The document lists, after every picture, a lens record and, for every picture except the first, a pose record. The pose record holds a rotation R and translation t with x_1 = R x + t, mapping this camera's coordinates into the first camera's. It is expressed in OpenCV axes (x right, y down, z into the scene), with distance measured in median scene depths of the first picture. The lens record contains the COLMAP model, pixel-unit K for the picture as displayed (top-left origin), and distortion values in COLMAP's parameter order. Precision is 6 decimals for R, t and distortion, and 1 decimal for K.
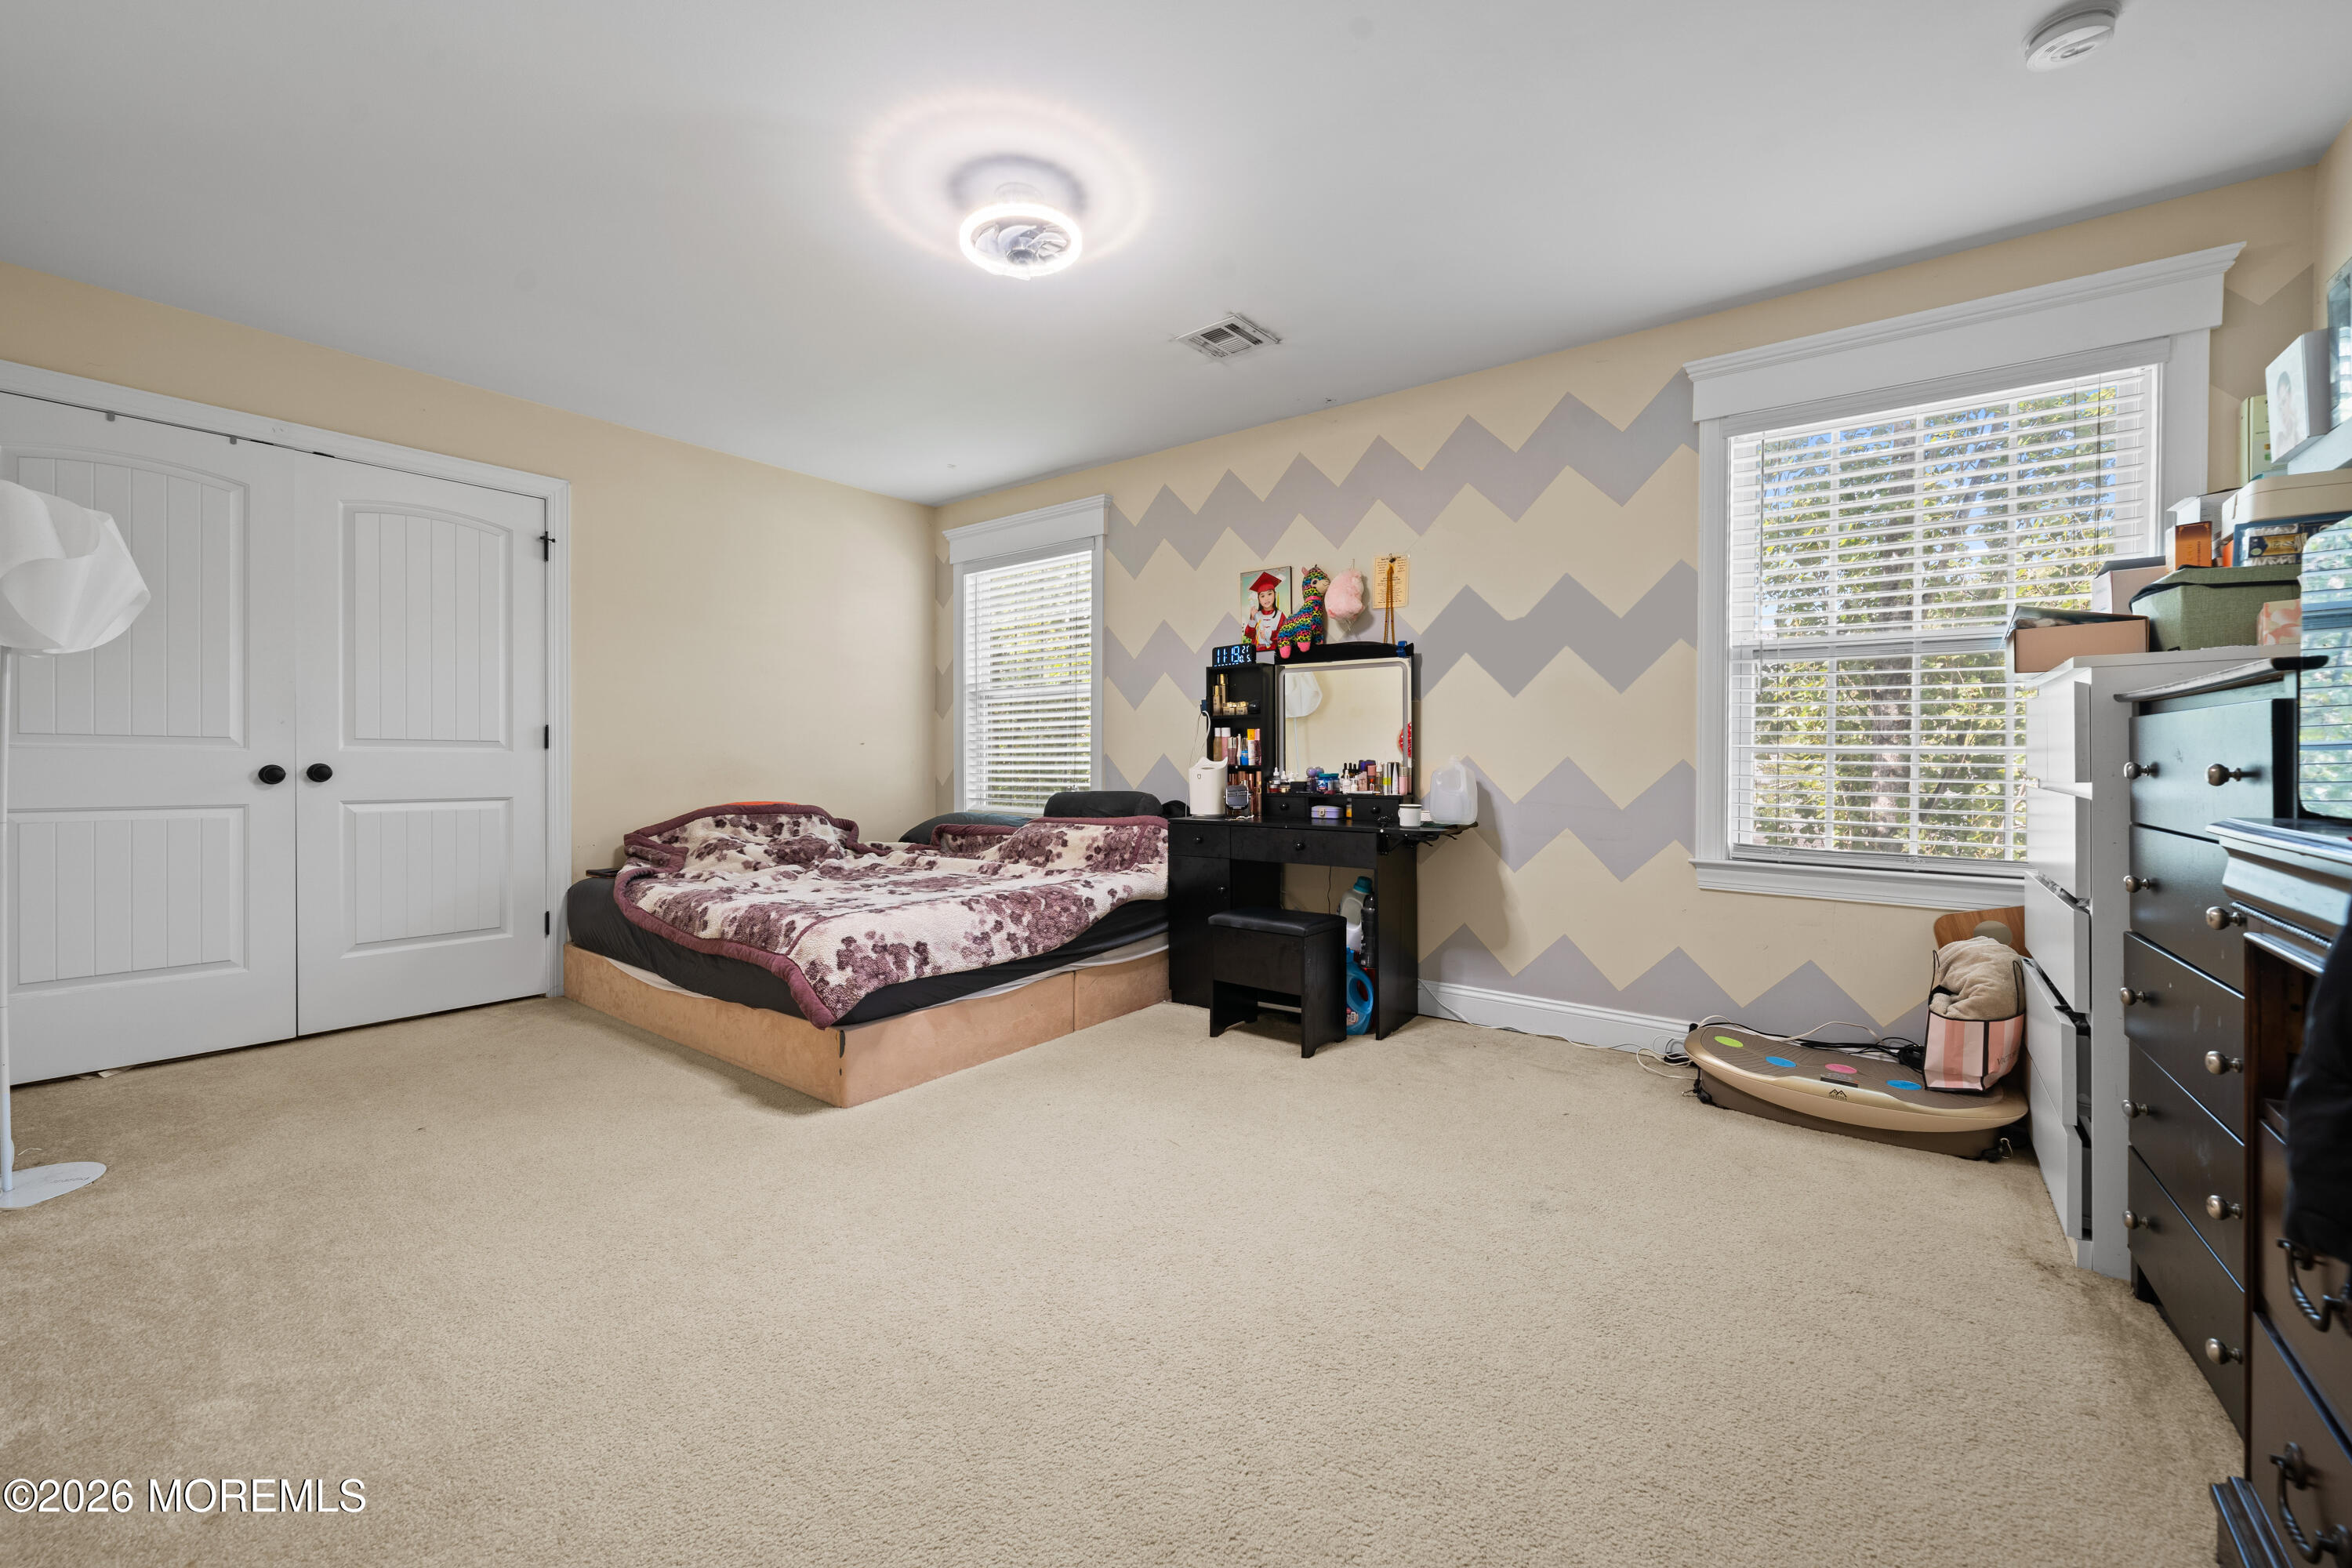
lens RADIAL K [[923.2, 0, 1219.7], [0, 923.2, 790.5], [0, 0, 1]] dist [-0.032911, -0.000106]
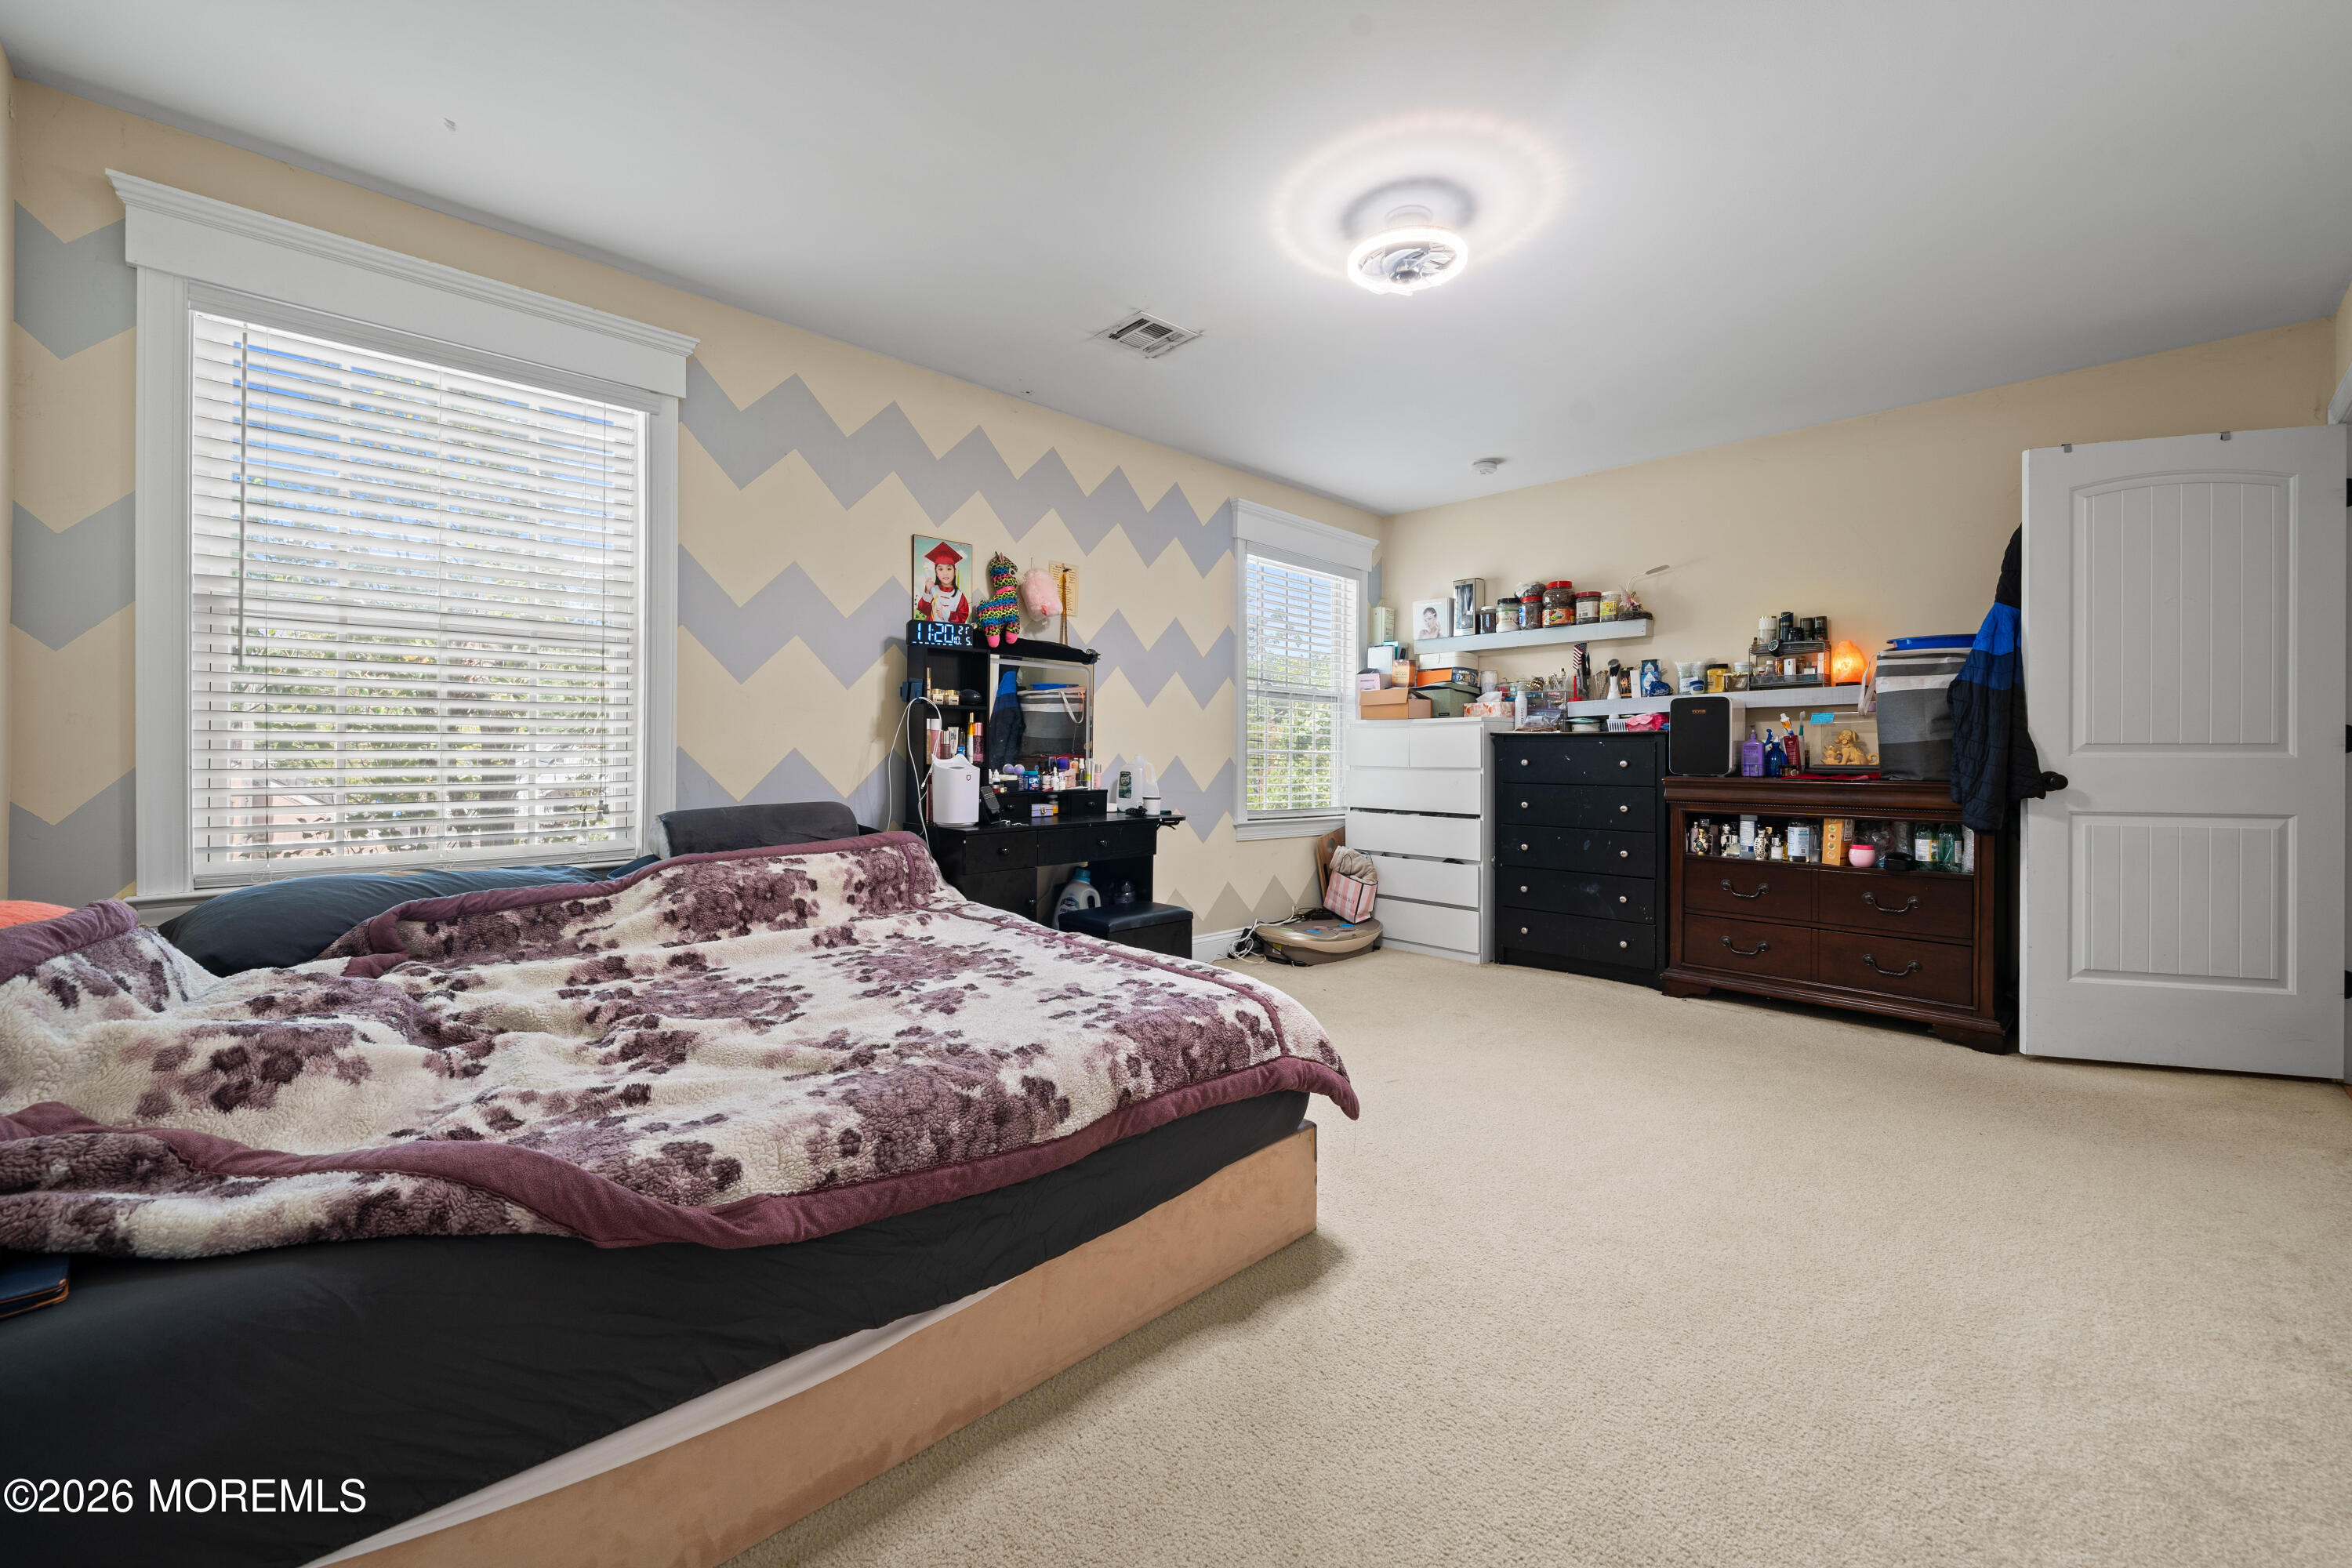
lens RADIAL K [[925.8, 0, 1167.2], [0, 925.8, 769.8], [0, 0, 1]] dist [-0.000167, 0.000109]
pose [[0.182755, -0.023935, 0.982867, -0.786037], [0.018822, 0.999606, 0.020843, -0.035445], [-0.982978, 0.014691, 0.183133, 0.636825]]
